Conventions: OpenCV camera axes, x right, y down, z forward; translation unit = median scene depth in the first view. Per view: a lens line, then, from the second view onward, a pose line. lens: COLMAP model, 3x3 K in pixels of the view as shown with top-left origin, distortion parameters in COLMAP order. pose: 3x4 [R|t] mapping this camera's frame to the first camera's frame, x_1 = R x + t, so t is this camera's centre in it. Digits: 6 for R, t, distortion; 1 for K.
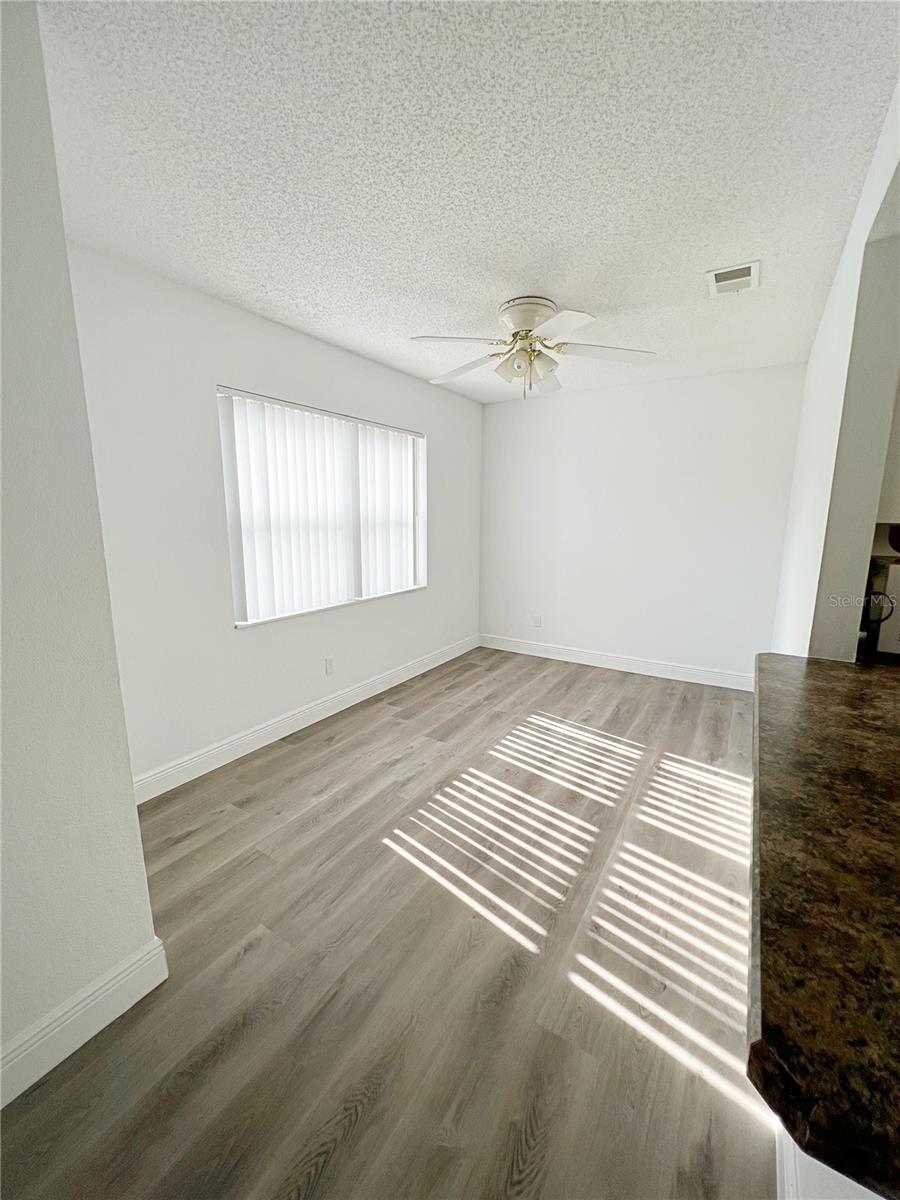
lens RADIAL K [[484.7, 0, 444.4], [0, 484.7, 597.4], [0, 0, 1]] dist [-0.005768, 0.001704]
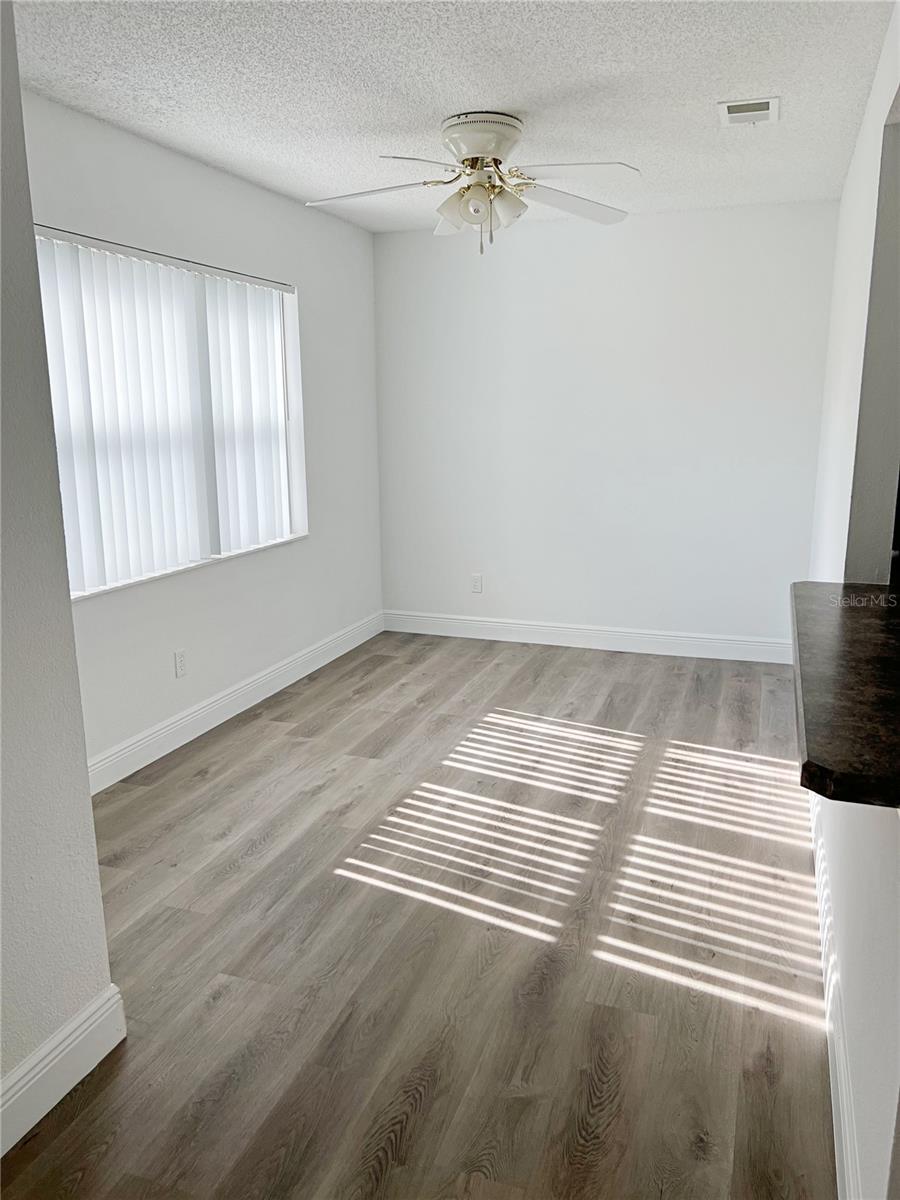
lens RADIAL K [[911.9, 0, 445.7], [0, 911.9, 594.7], [0, 0, 1]] dist [0.045158, -0.062258]
pose [[0.974688, -0.054872, 0.216733, -0.246797], [0.047718, 0.998134, 0.038108, 0.036070], [-0.218420, -0.026802, 0.975487, -0.365808]]
